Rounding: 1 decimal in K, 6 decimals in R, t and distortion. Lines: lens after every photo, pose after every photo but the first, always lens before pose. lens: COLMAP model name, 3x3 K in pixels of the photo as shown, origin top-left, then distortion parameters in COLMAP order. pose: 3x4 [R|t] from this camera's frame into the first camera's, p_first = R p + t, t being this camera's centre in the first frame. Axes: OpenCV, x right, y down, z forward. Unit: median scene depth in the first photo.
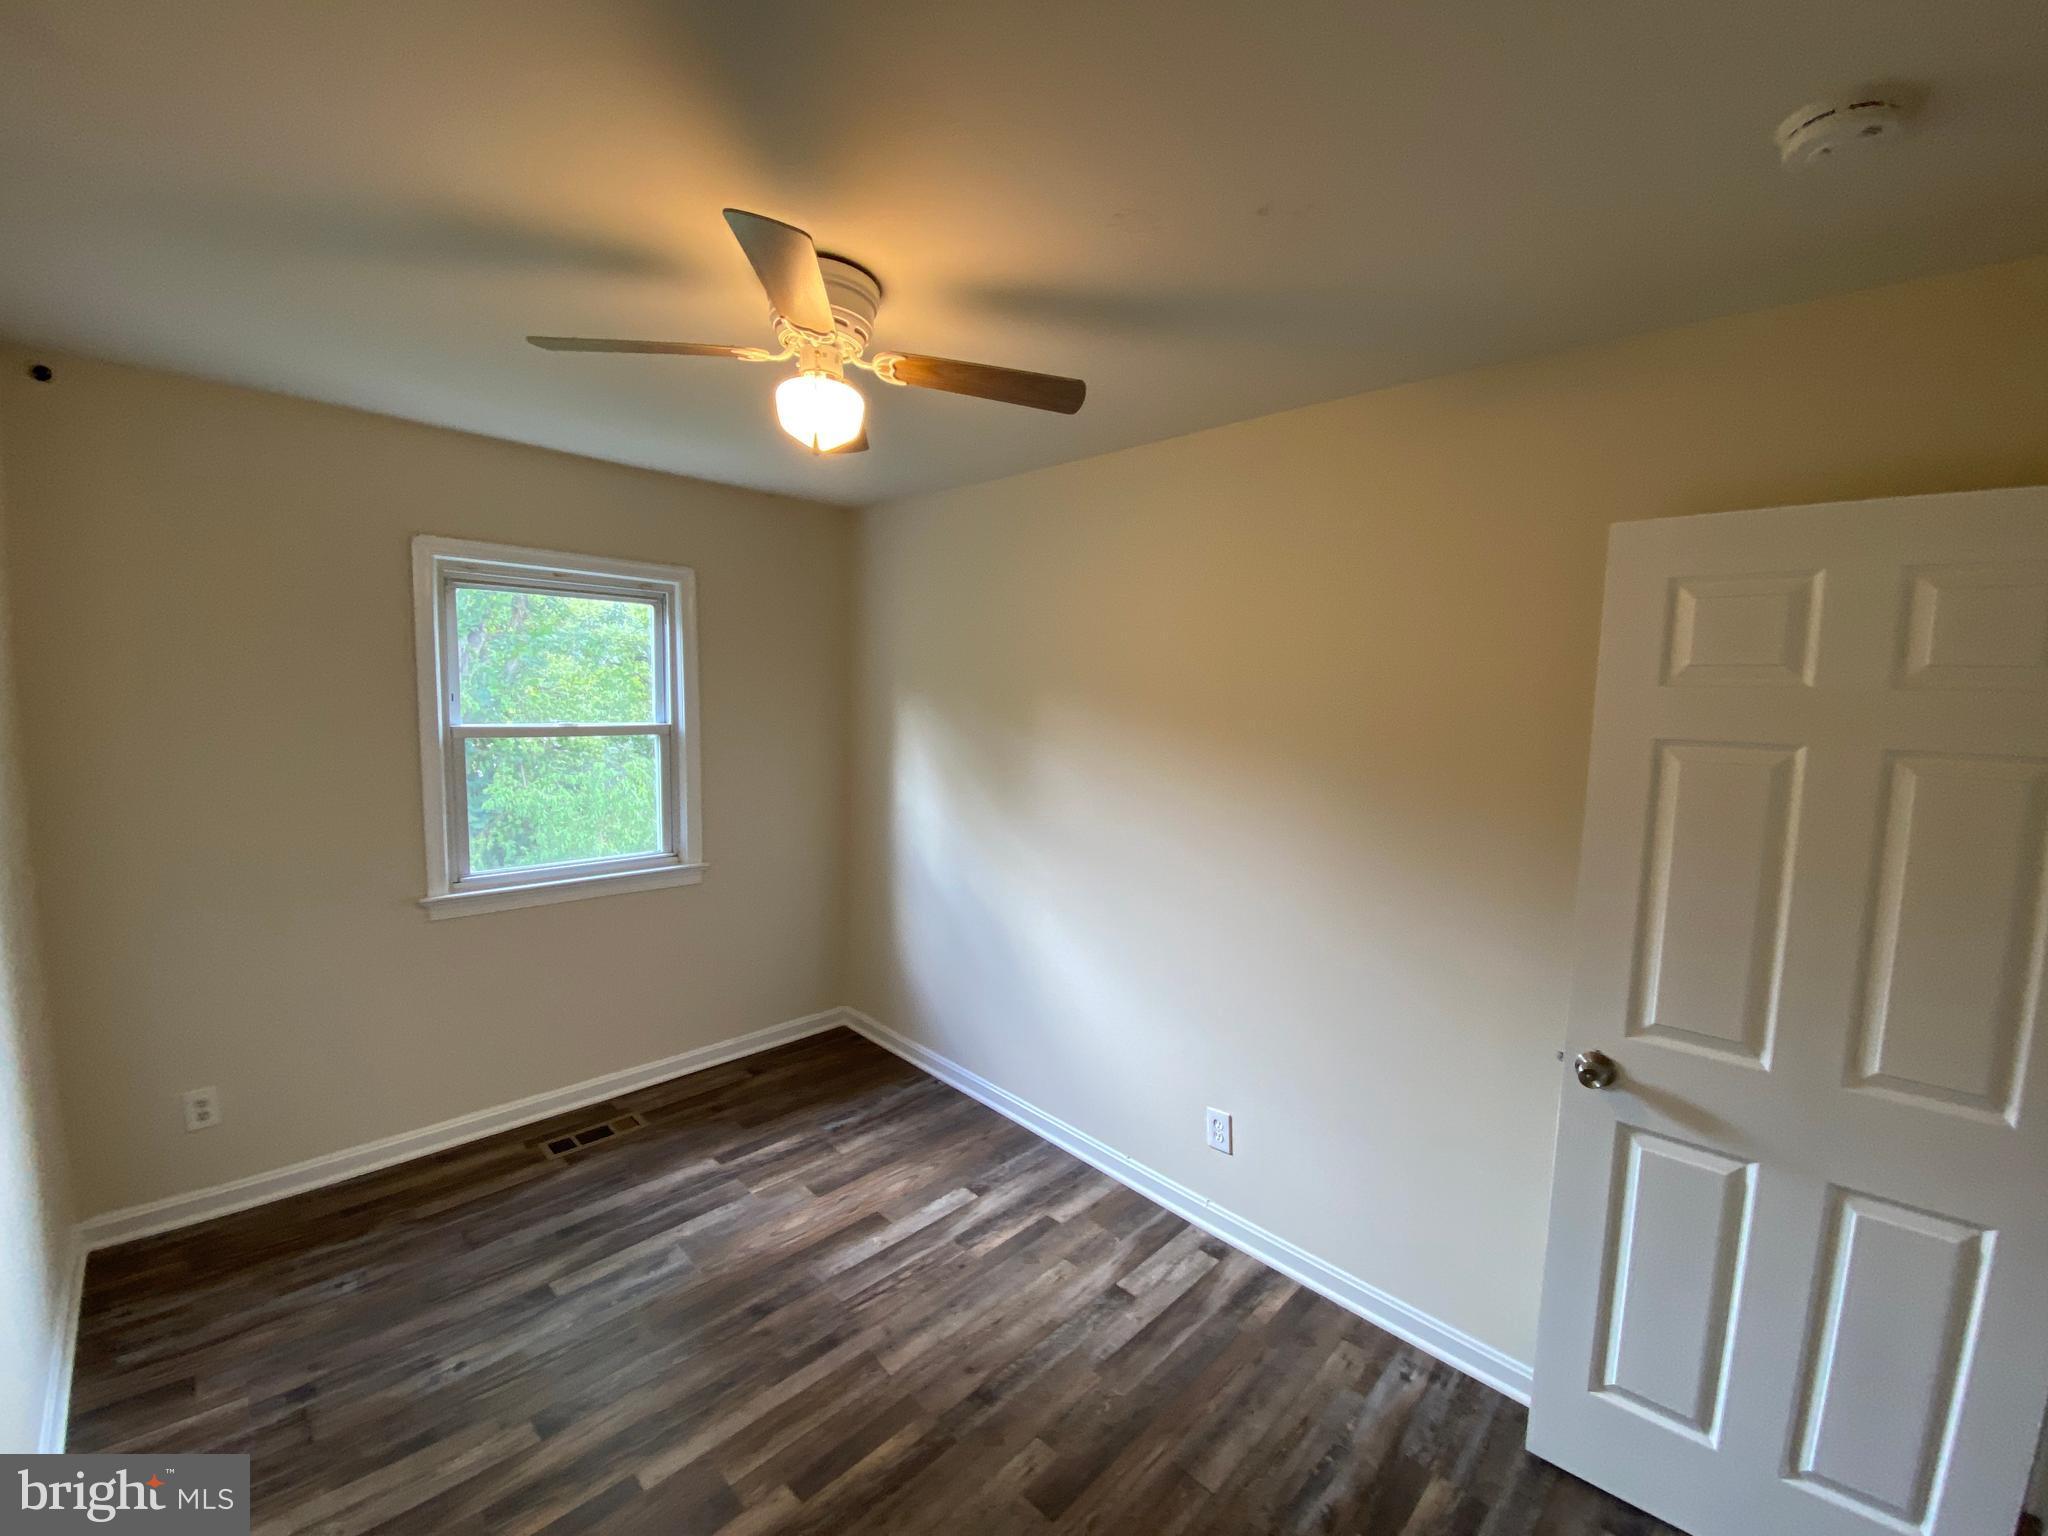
lens RADIAL K [[835.2, 0, 1027.0], [0, 835.2, 770.1], [0, 0, 1]] dist [0.038377, -0.027870]
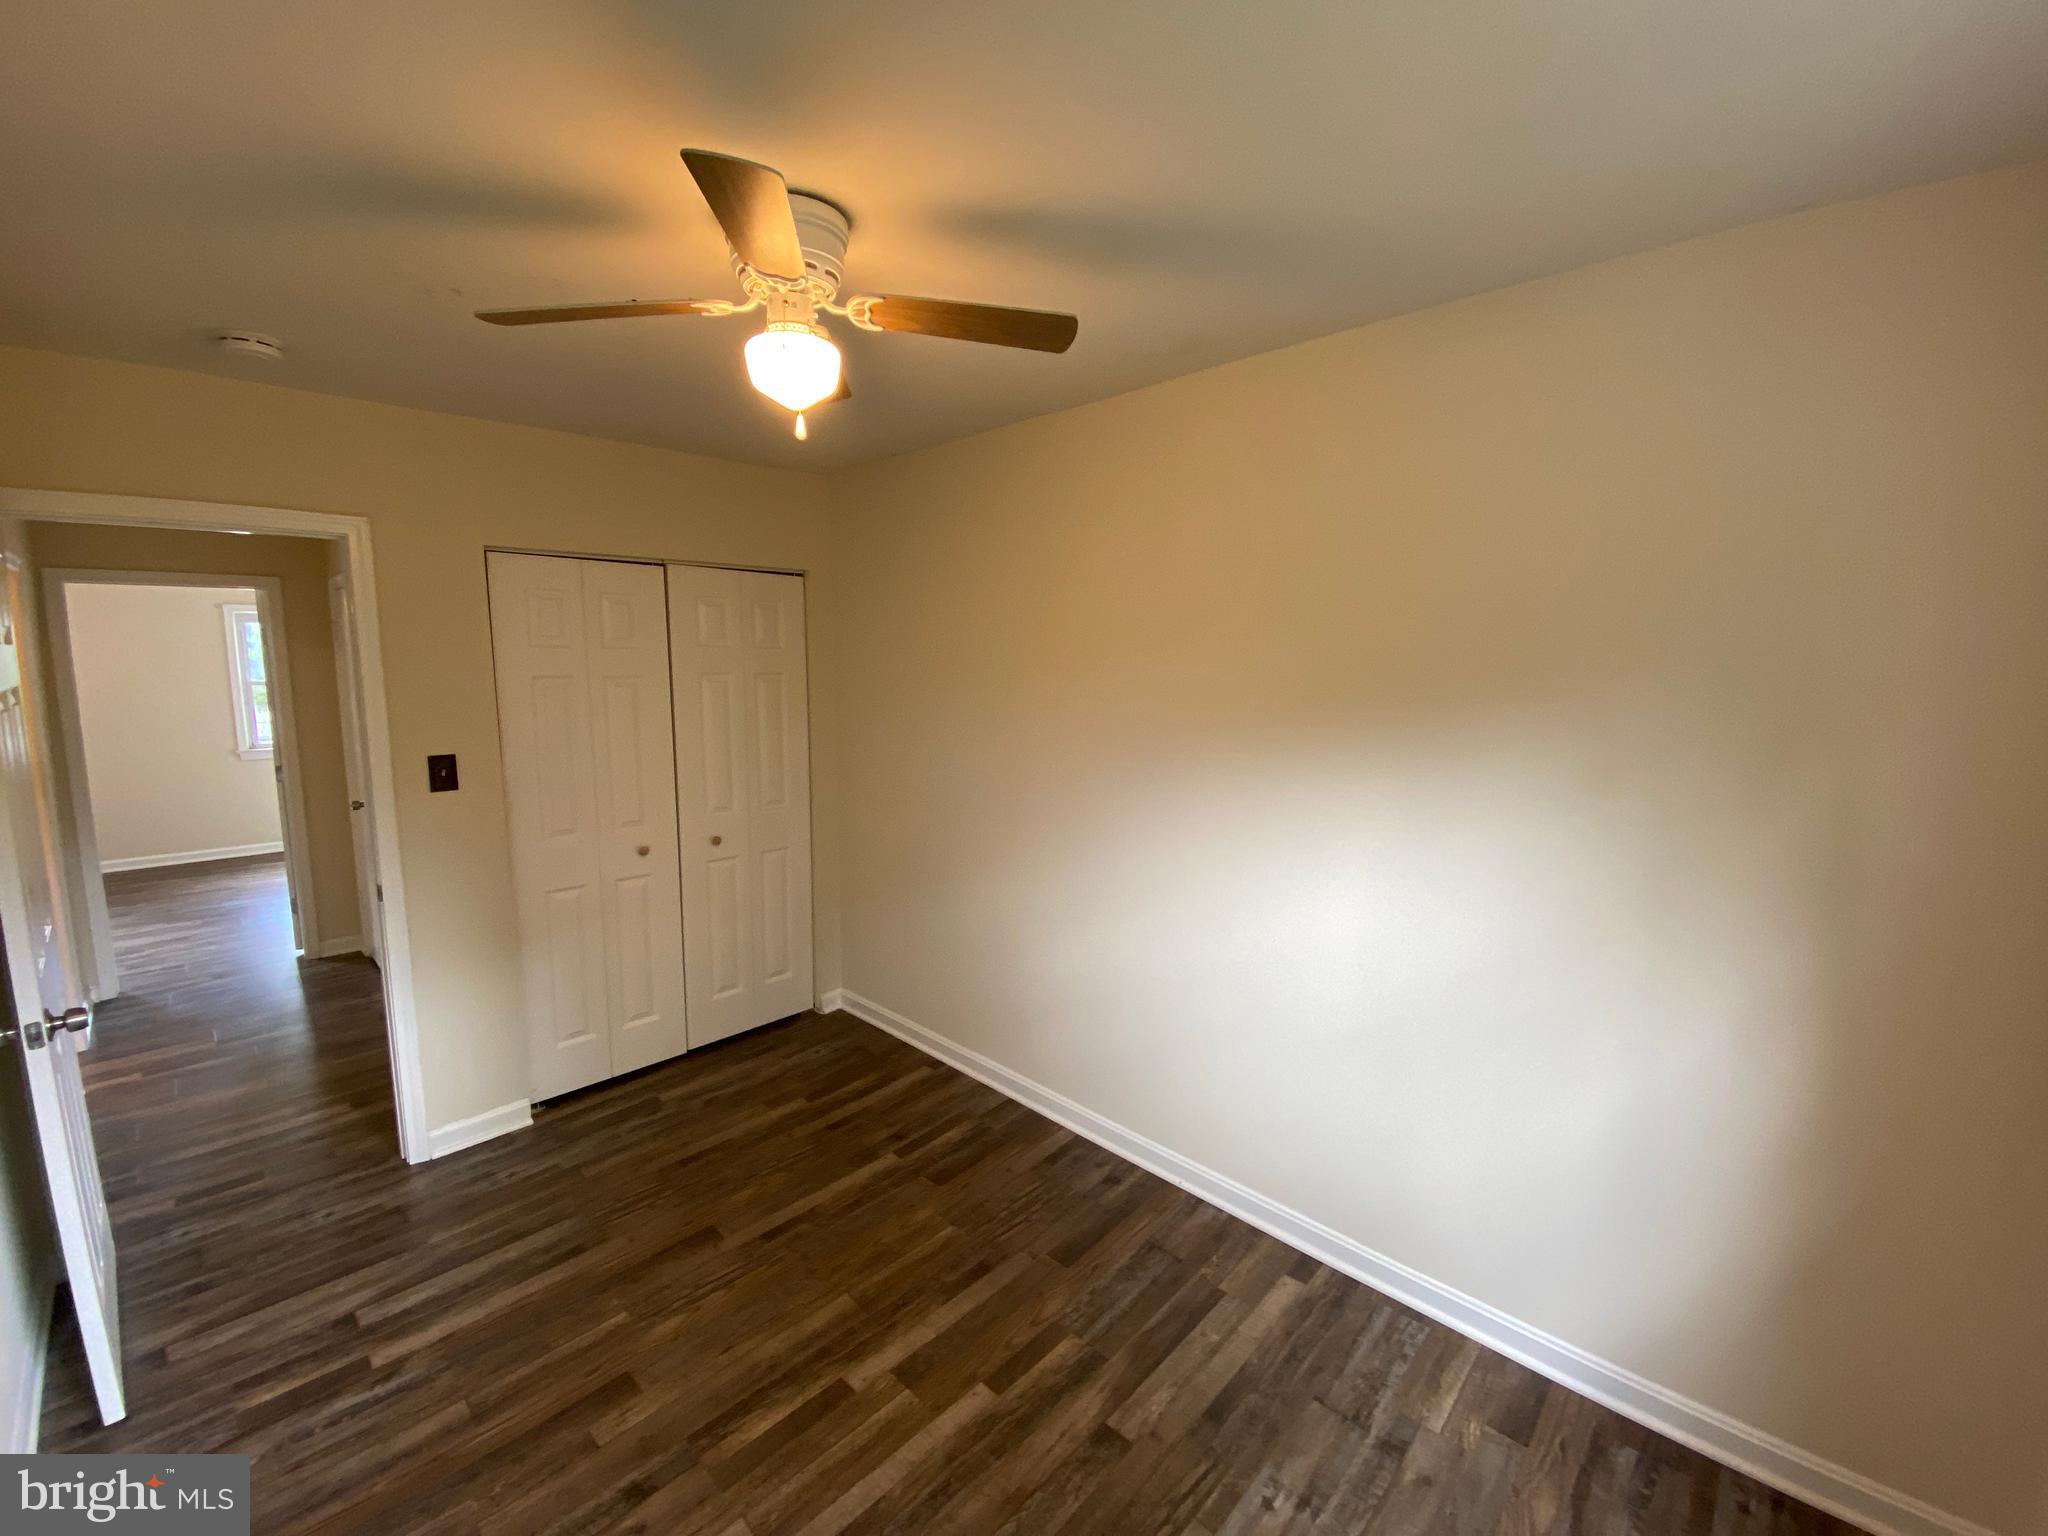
lens RADIAL K [[838.9, 0, 1038.6], [0, 838.9, 757.5], [0, 0, 1]] dist [-0.001161, -0.011268]
pose [[-0.999438, -0.023168, -0.024246, -0.339575], [-0.027836, 0.976327, 0.214500, -0.143595], [0.018703, 0.215054, -0.976423, 1.345255]]
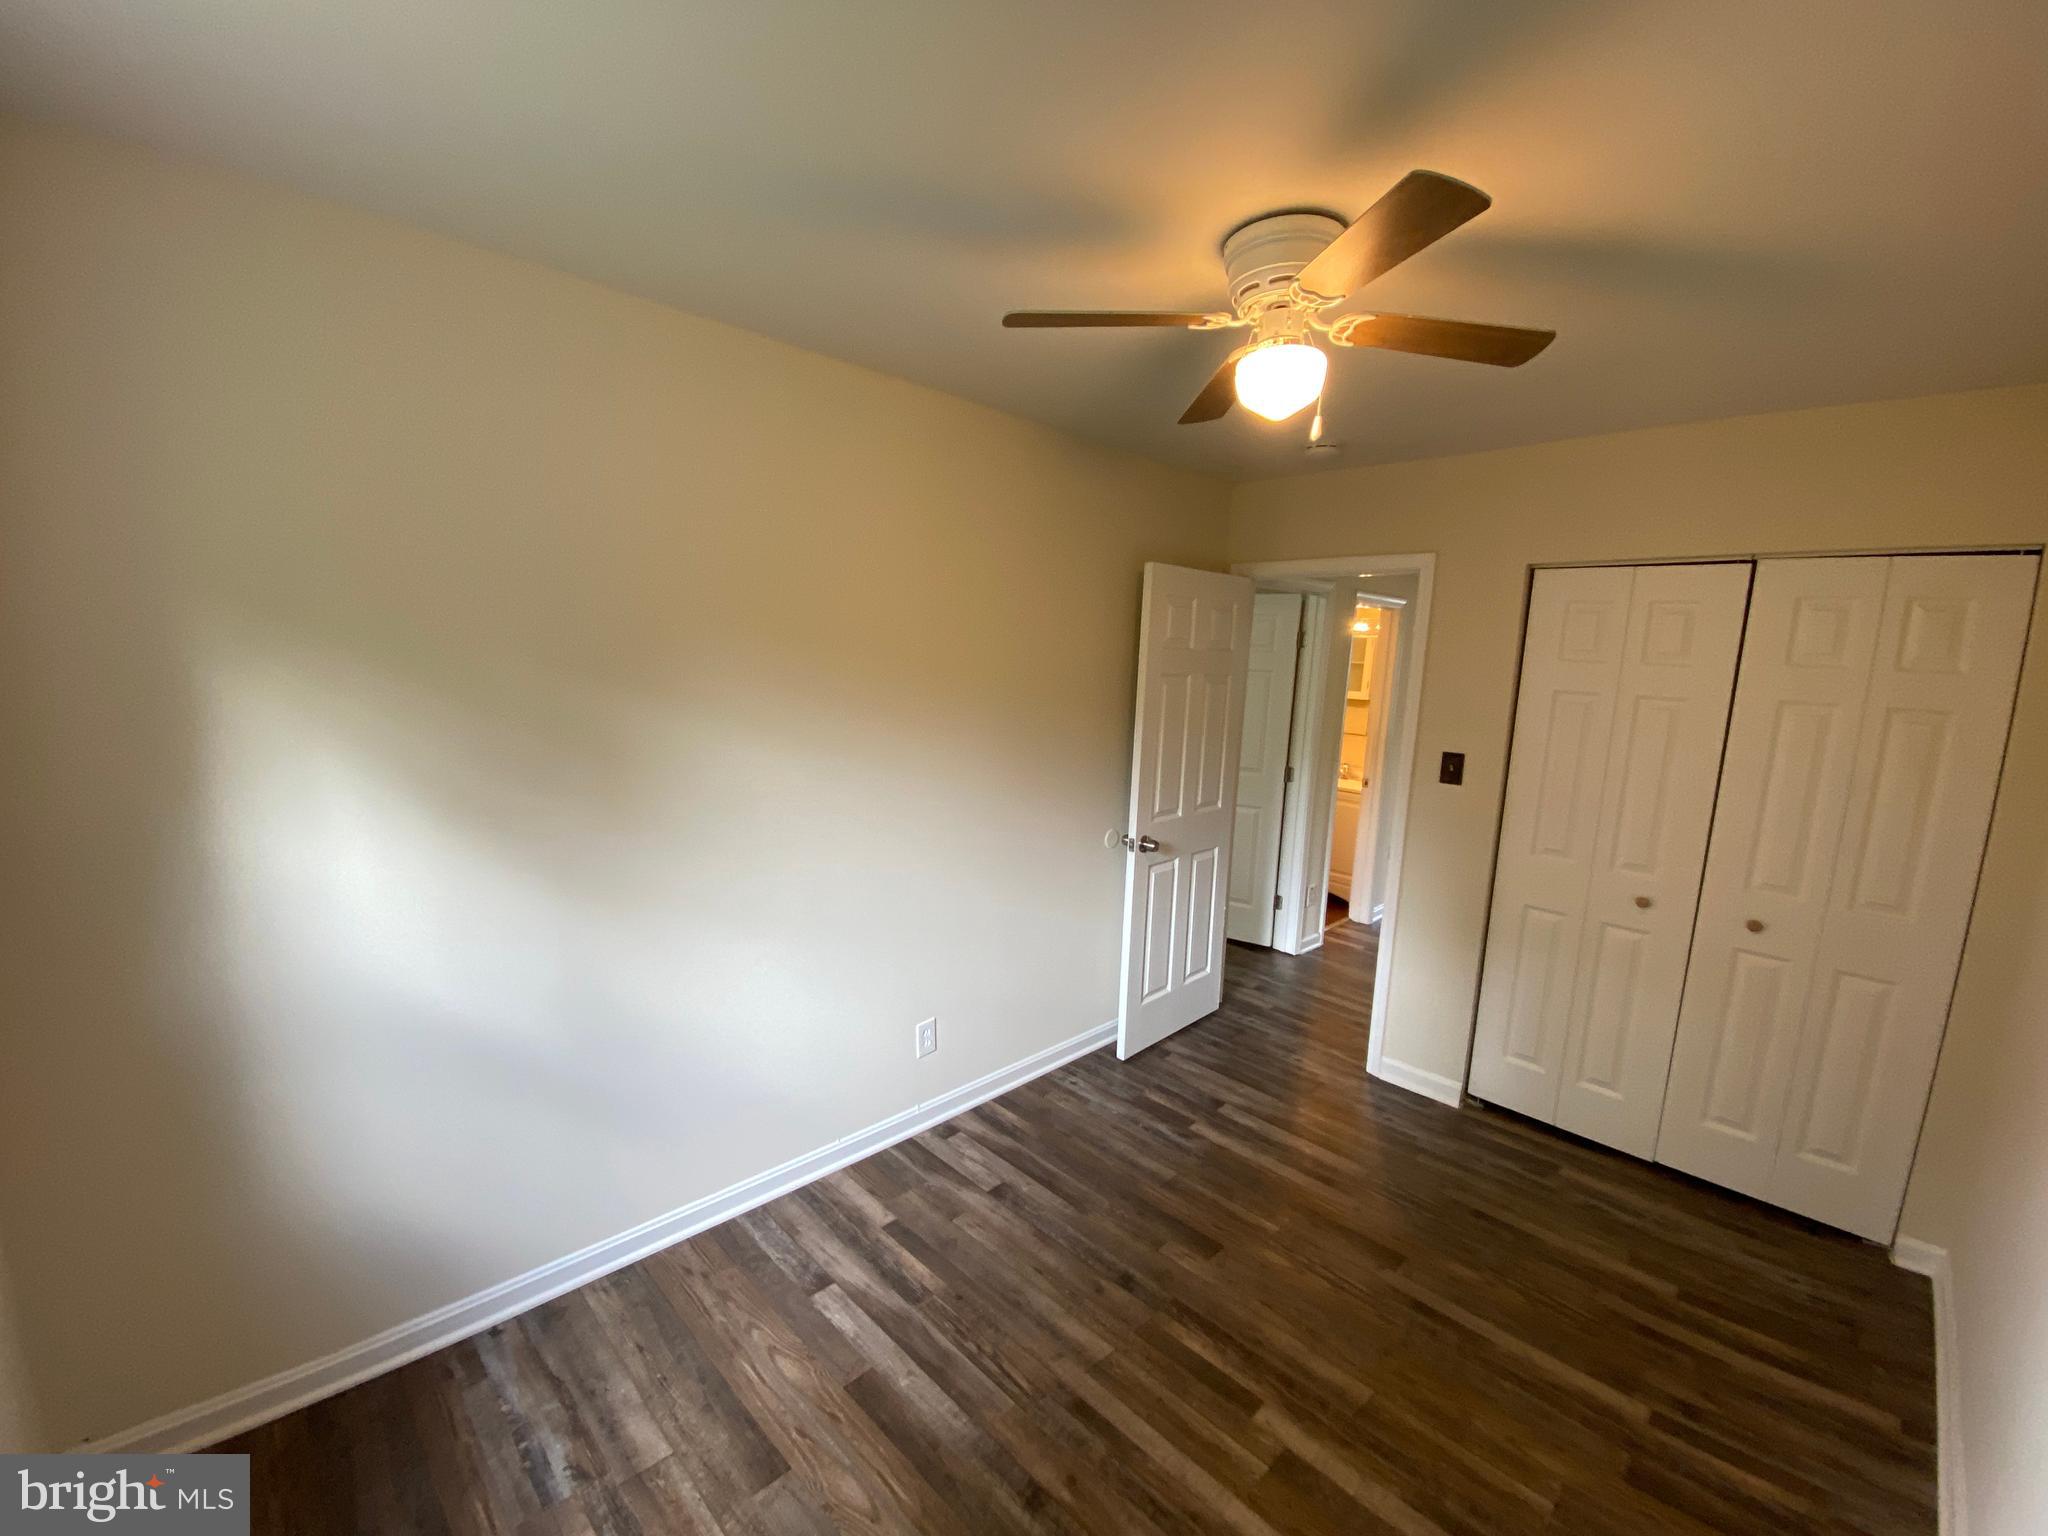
lens RADIAL K [[838.4, 0, 1013.1], [0, 838.4, 772.7], [0, 0, 1]] dist [0.023214, -0.020773]
pose [[0.021119, -0.170617, 0.985111, -0.856964], [0.058598, 0.983848, 0.169142, -0.111338], [-0.998058, 0.054153, 0.030776, 0.872162]]
